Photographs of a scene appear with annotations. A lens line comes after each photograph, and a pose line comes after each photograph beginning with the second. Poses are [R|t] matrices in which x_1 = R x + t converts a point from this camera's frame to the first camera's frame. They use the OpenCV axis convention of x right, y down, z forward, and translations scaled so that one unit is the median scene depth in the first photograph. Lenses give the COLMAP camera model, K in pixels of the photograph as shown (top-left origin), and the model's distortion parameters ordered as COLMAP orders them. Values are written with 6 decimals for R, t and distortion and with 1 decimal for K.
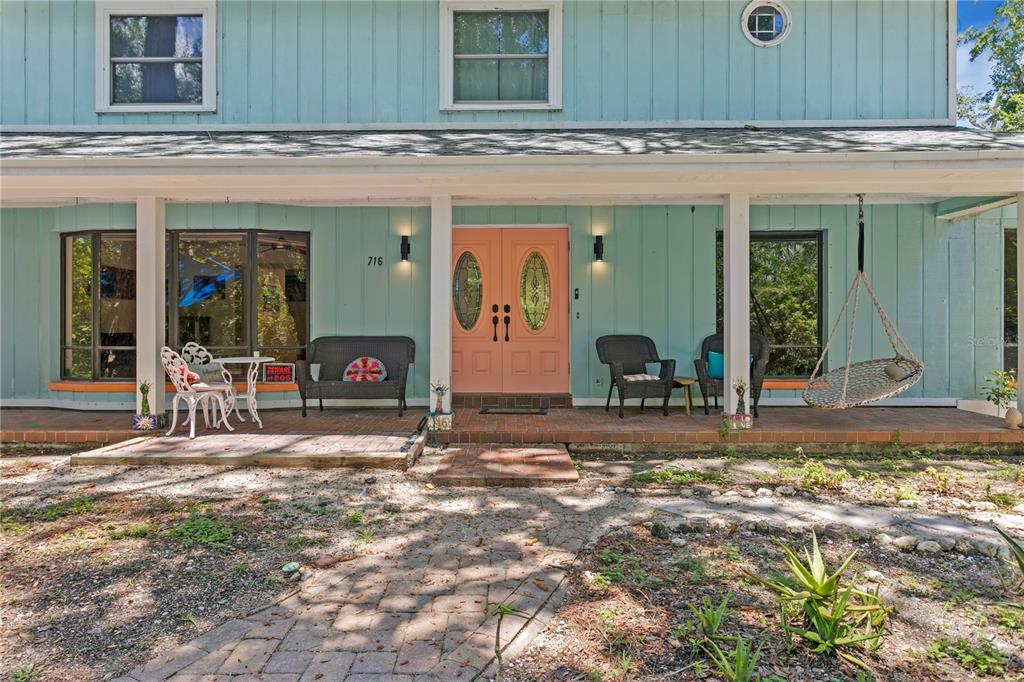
lens RADIAL K [[660.3, 0, 508.2], [0, 660.3, 343.0], [0, 0, 1]] dist [0.005216, 0.000190]
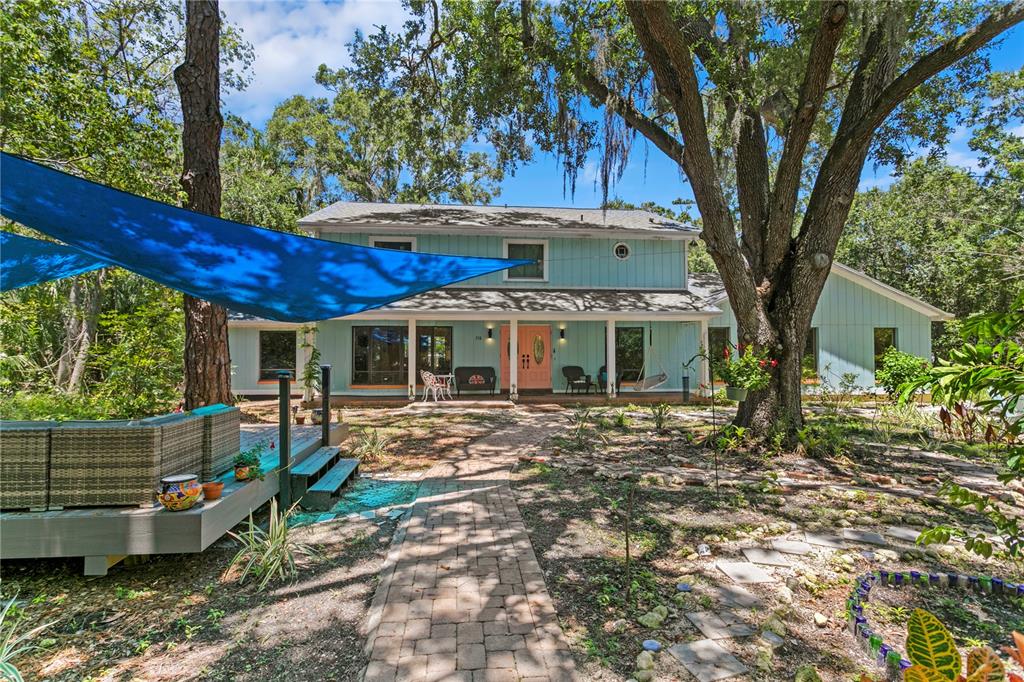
lens RADIAL K [[527.9, 0, 513.5], [0, 527.9, 342.1], [0, 0, 1]] dist [-0.005950, 0.000461]
pose [[0.985135, 0.005807, 0.171686, -0.449173], [0.000749, 0.999274, -0.038096, -0.029903], [-0.171783, 0.037658, 0.984415, -1.137827]]
